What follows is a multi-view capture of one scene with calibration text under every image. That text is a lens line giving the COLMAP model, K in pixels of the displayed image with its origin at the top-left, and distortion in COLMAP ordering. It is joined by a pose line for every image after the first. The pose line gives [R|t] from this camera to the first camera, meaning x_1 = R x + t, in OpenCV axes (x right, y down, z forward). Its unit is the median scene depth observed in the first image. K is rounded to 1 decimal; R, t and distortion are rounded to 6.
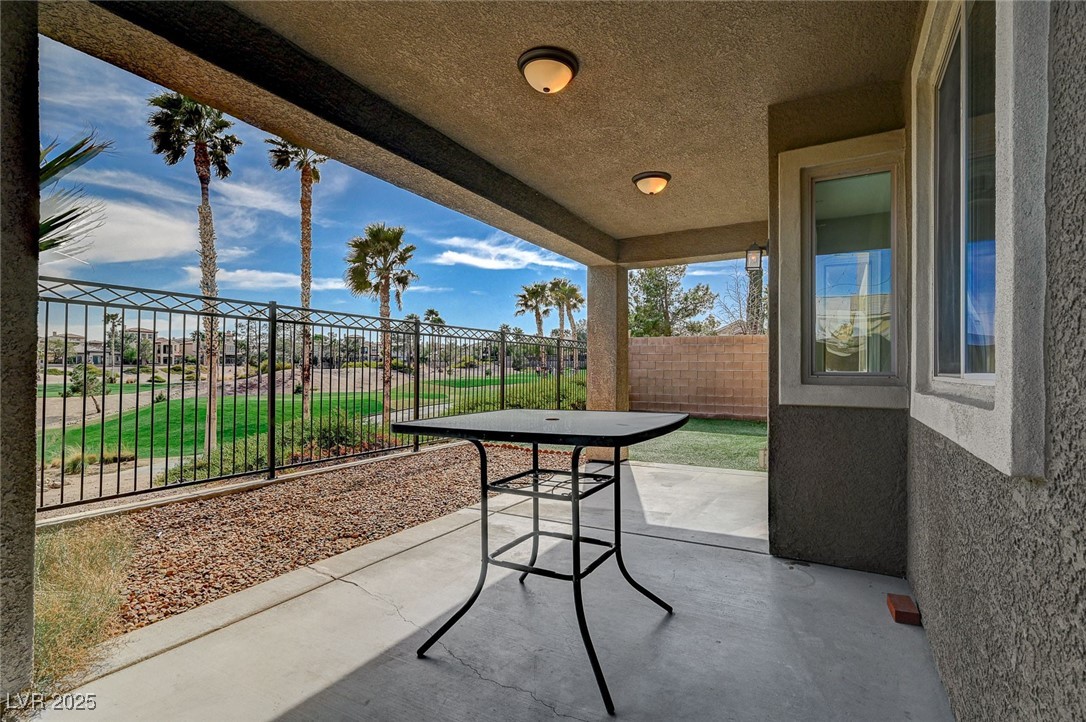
lens RADIAL K [[519.4, 0, 544.0], [0, 519.4, 366.2], [0, 0, 1]] dist [-0.000941, -0.000045]
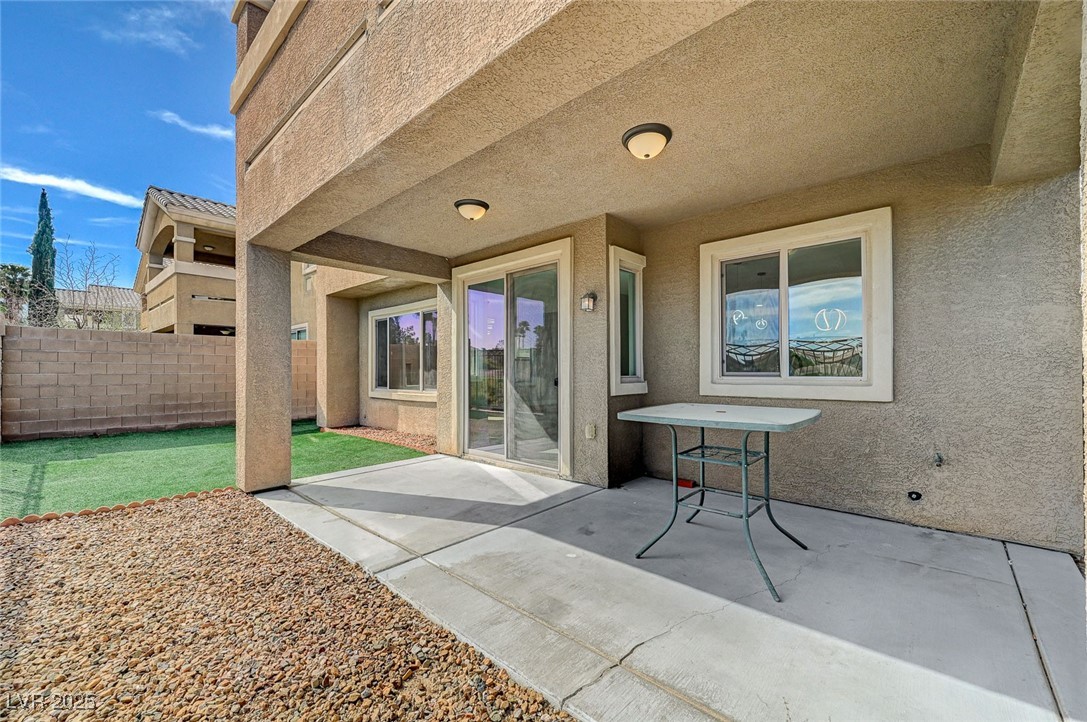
lens RADIAL K [[438.0, 0, 549.4], [0, 438.0, 368.3], [0, 0, 1]] dist [-0.001211, -0.000057]
pose [[0.217293, -0.002415, 0.976103, -0.541231], [-0.002864, 0.999991, 0.003111, -0.010585], [-0.976102, -0.003472, 0.217284, 0.501144]]
